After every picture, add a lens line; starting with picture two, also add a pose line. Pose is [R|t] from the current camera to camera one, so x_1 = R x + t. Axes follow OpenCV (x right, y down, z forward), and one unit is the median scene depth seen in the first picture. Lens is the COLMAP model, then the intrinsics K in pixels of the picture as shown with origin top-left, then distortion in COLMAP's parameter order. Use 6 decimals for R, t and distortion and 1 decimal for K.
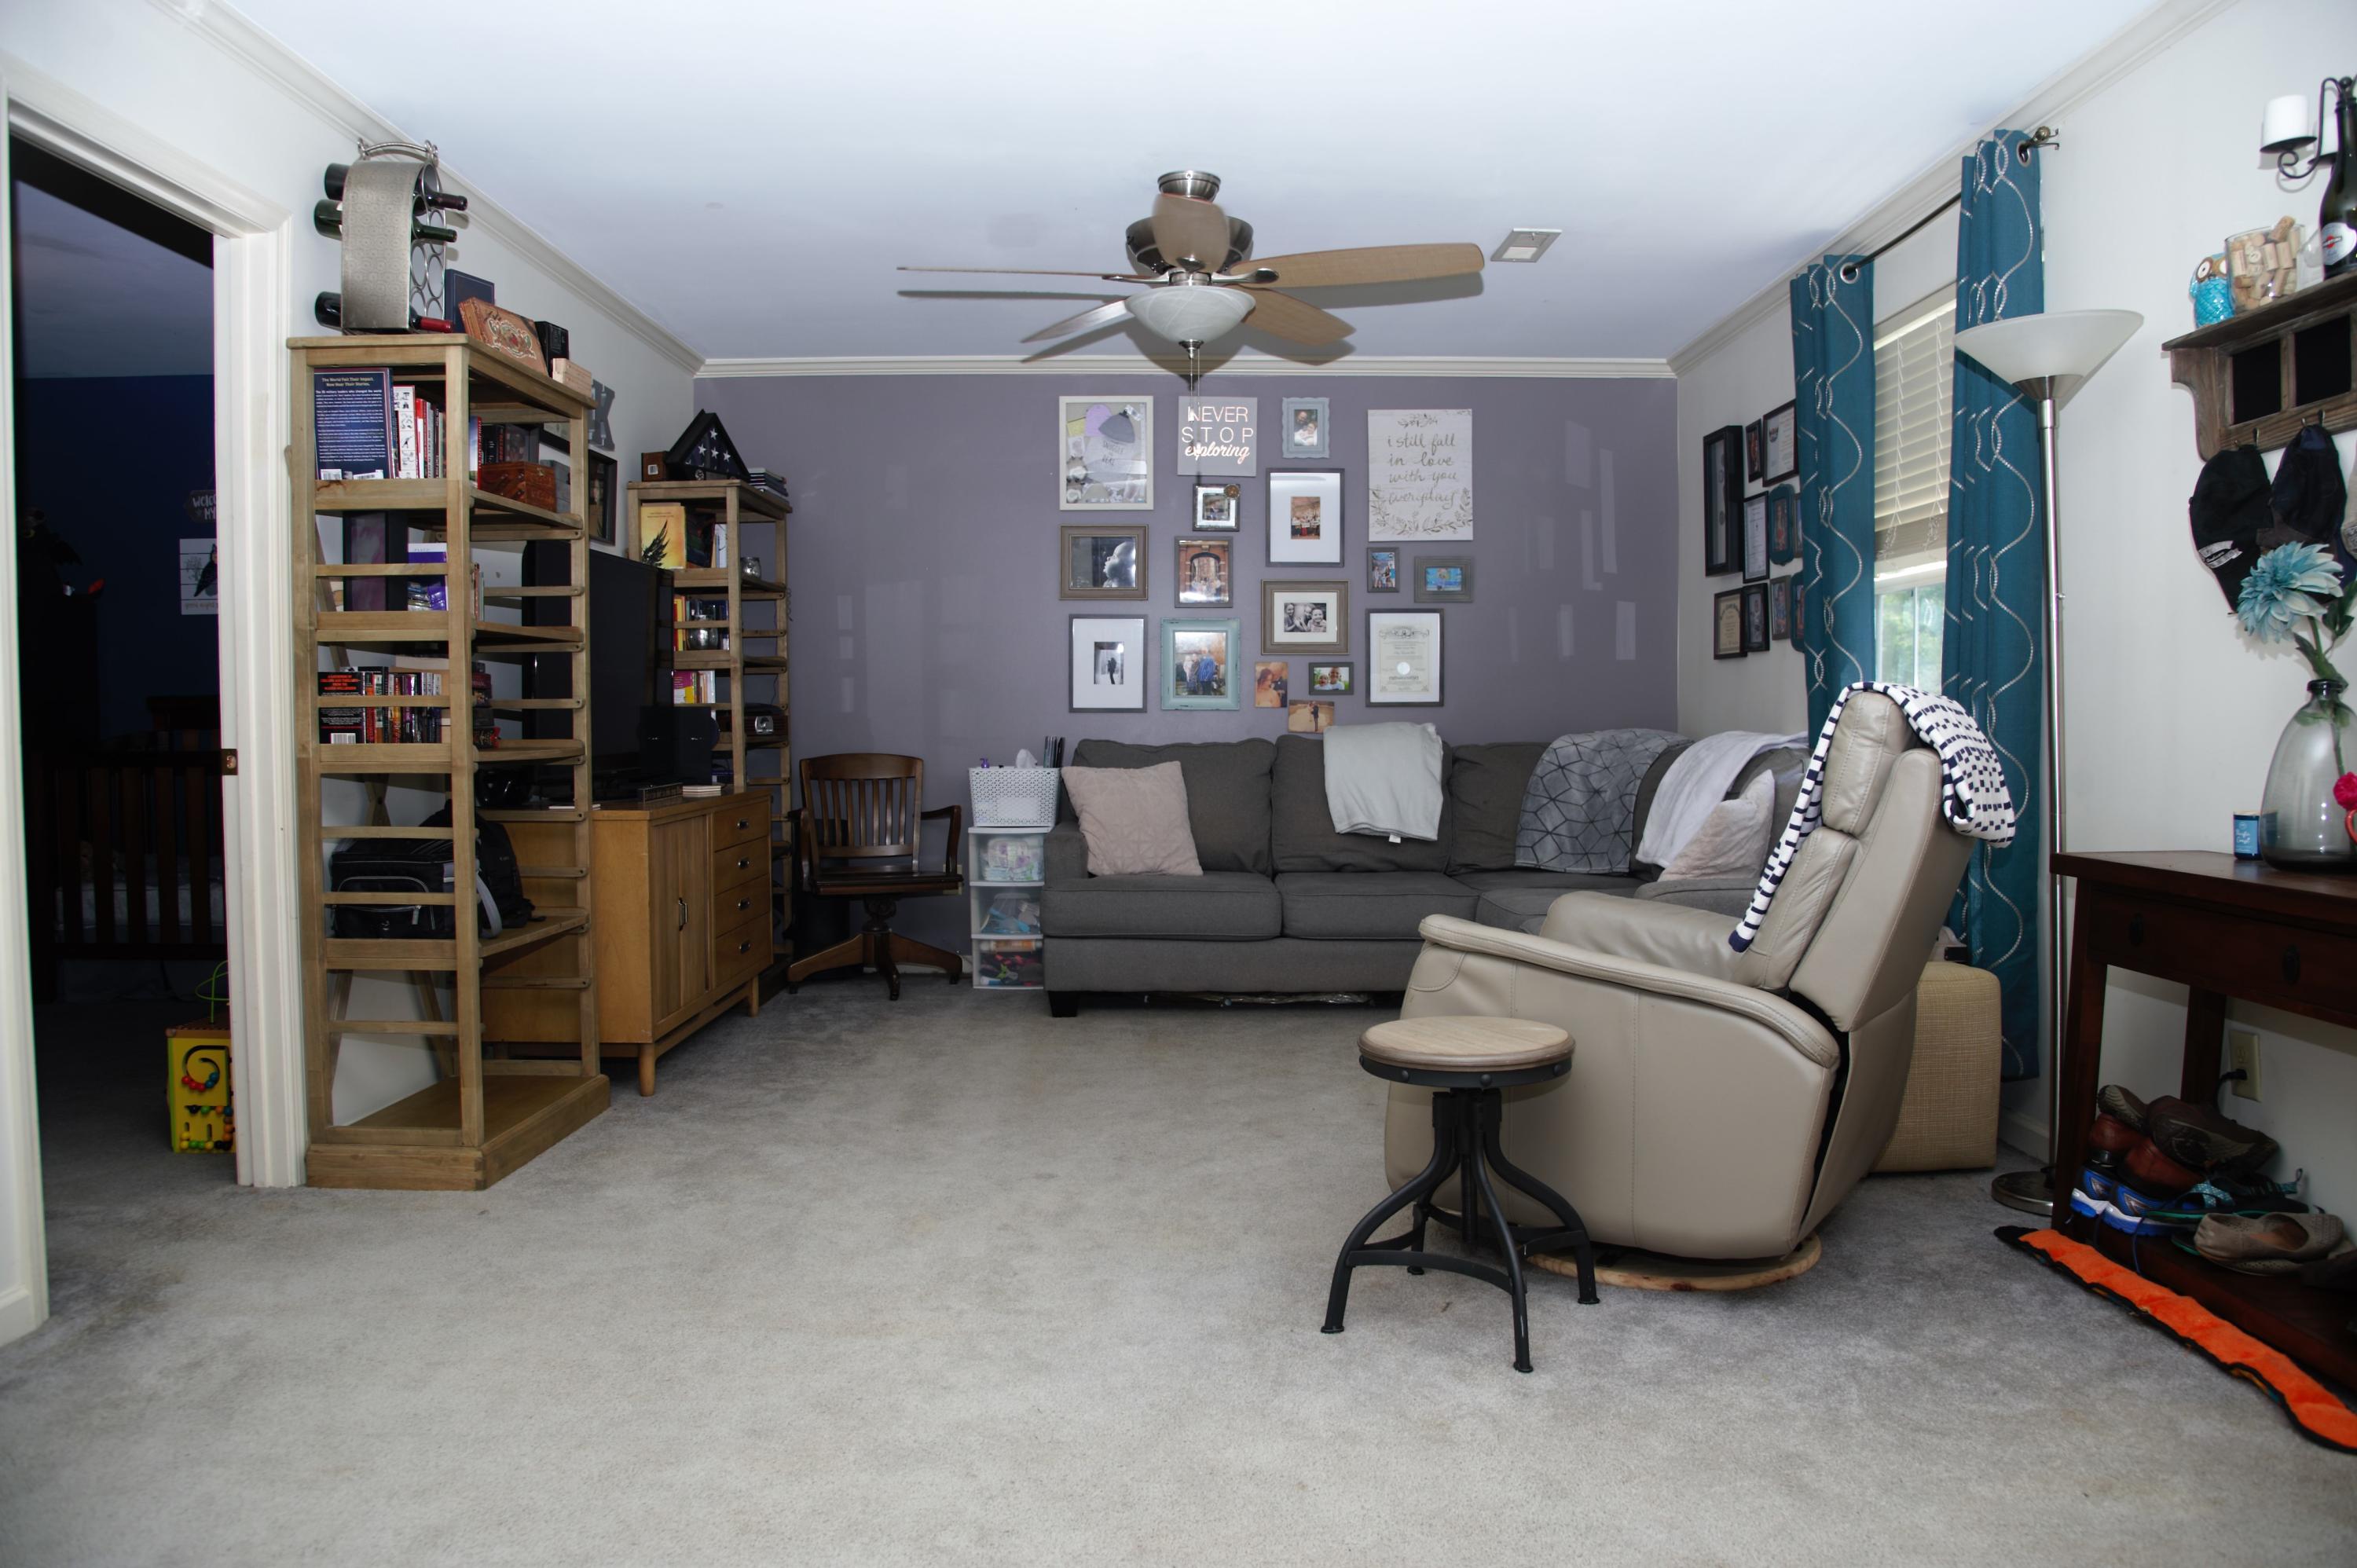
lens RADIAL K [[1622.8, 0, 1178.5], [0, 1622.8, 784.0], [0, 0, 1]] dist [-0.095655, 0.047904]
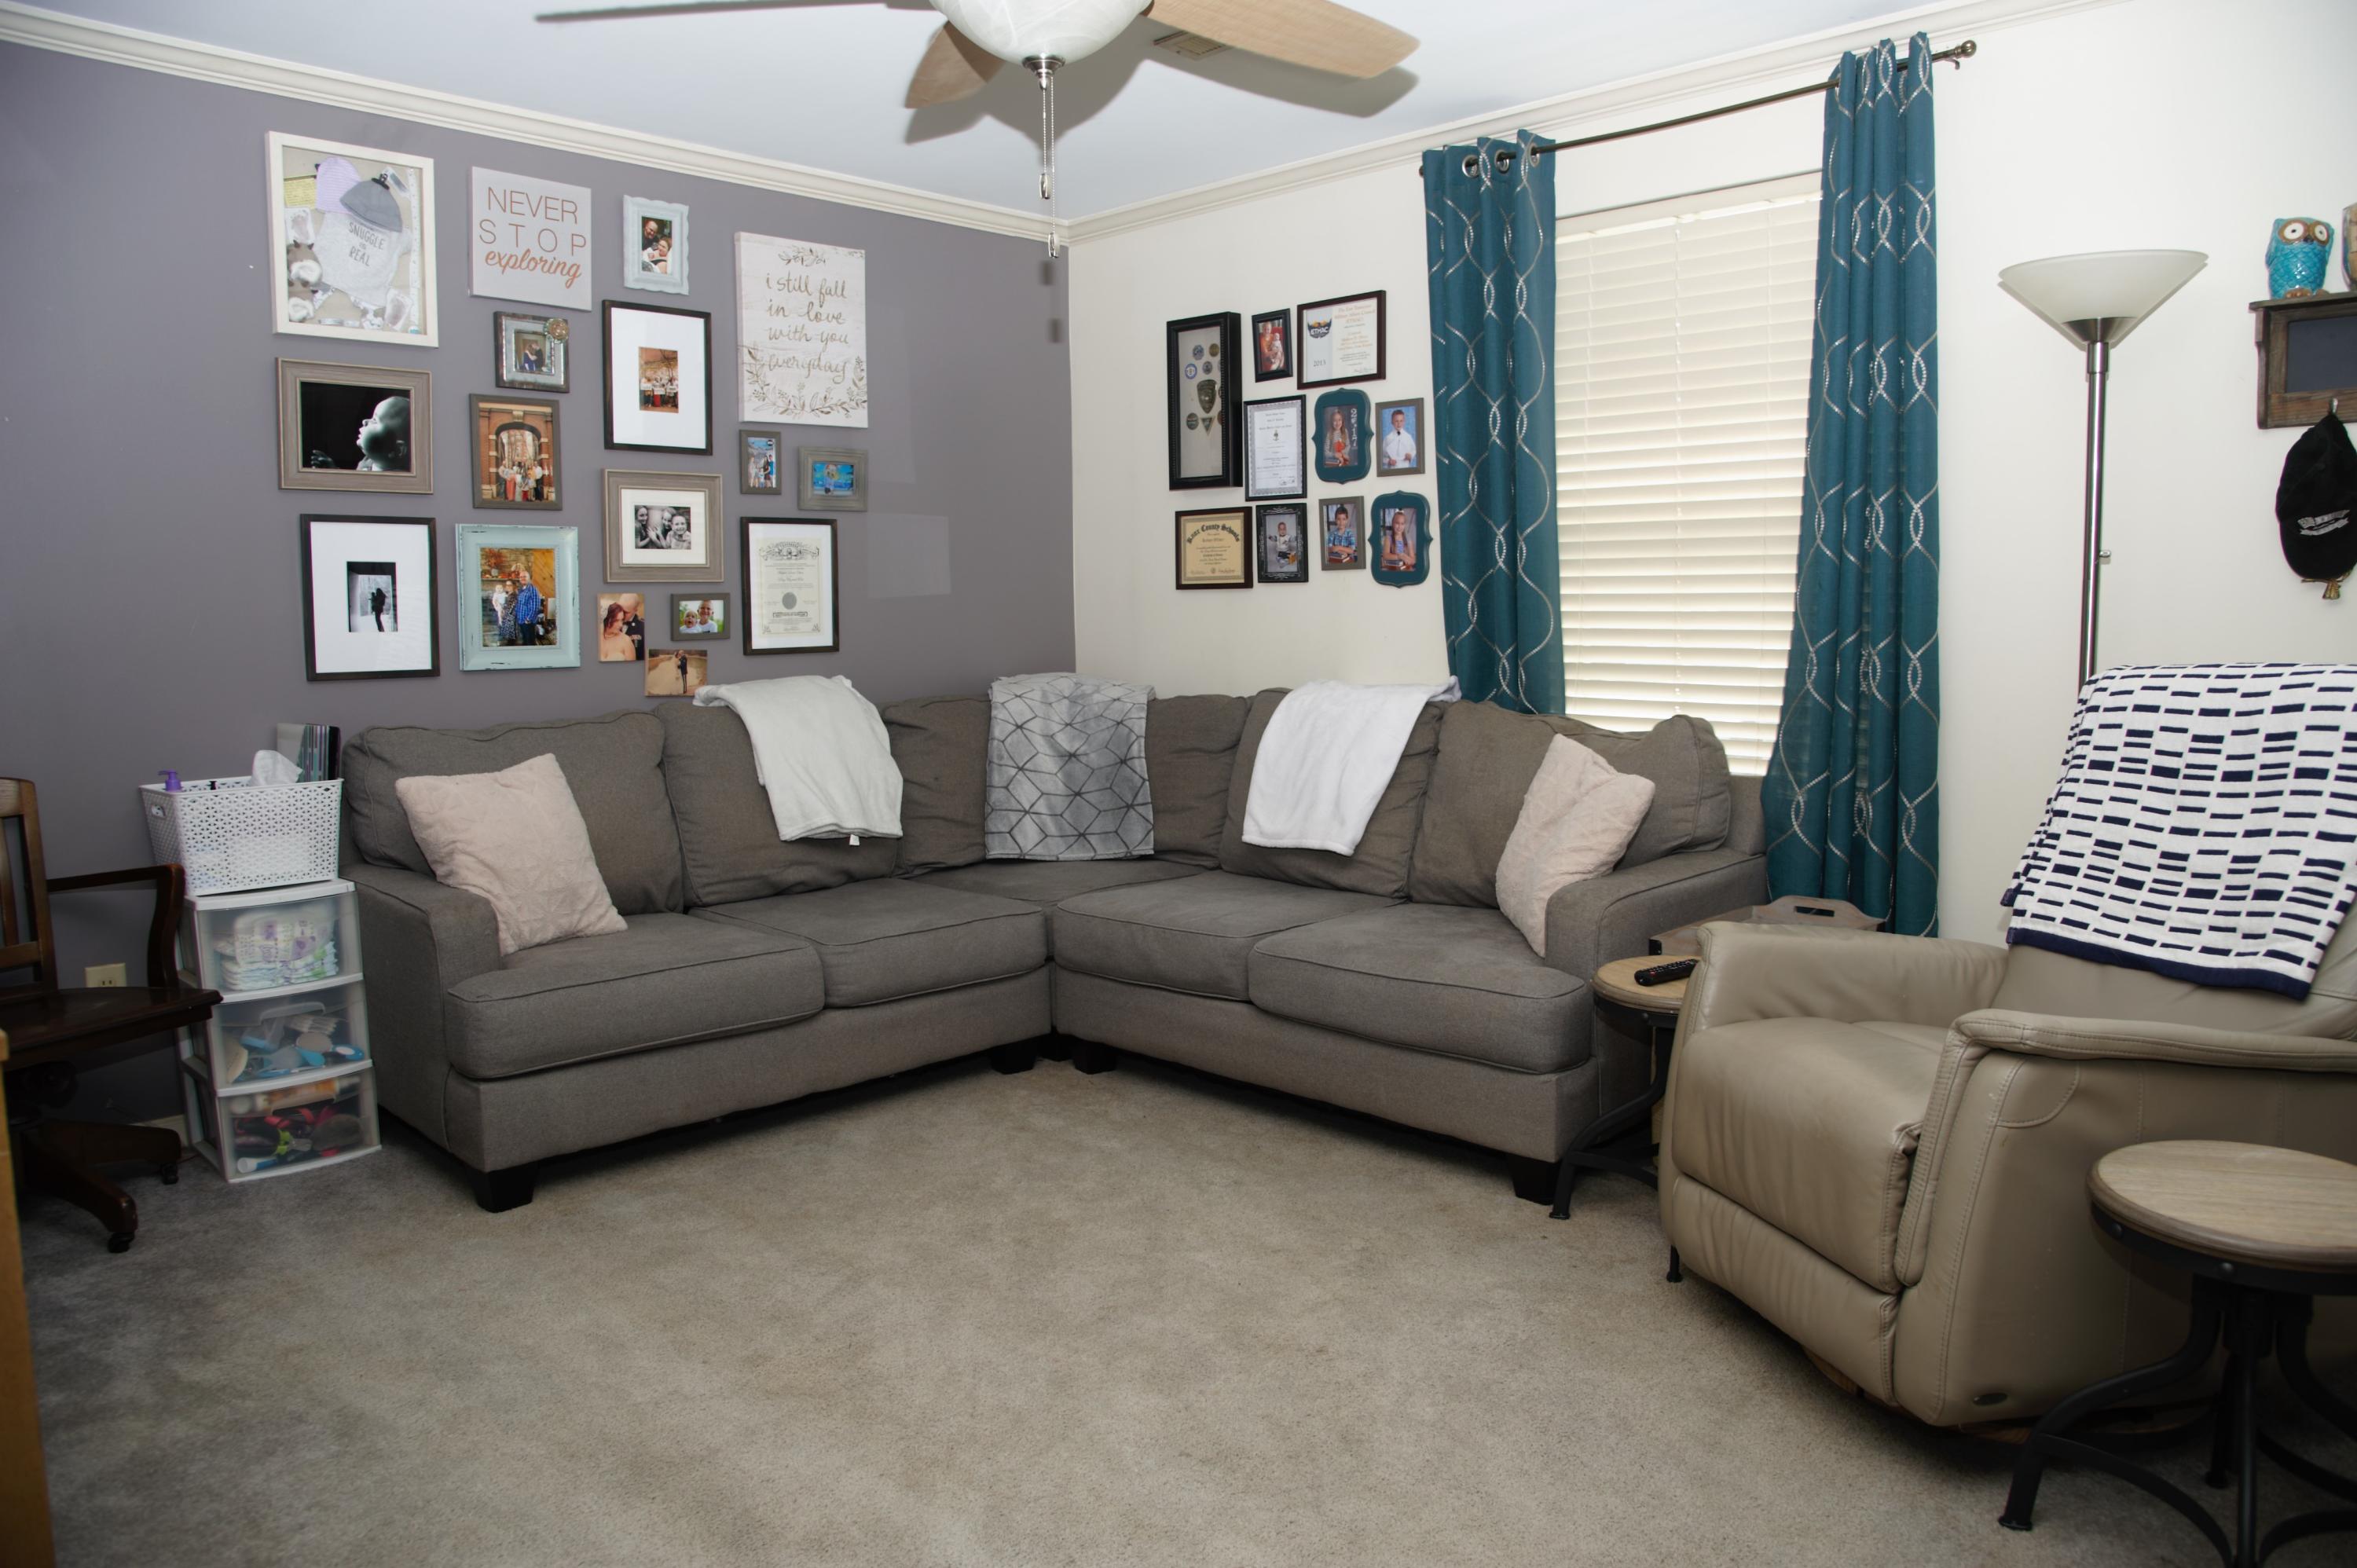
lens RADIAL K [[1622.8, 0, 1178.5], [0, 1622.8, 784.0], [0, 0, 1]] dist [-0.095655, 0.047904]
pose [[0.700651, -0.083245, 0.708631, -0.259353], [0.042618, 0.996280, 0.074898, -0.036807], [-0.712230, -0.022277, 0.701593, 0.372058]]
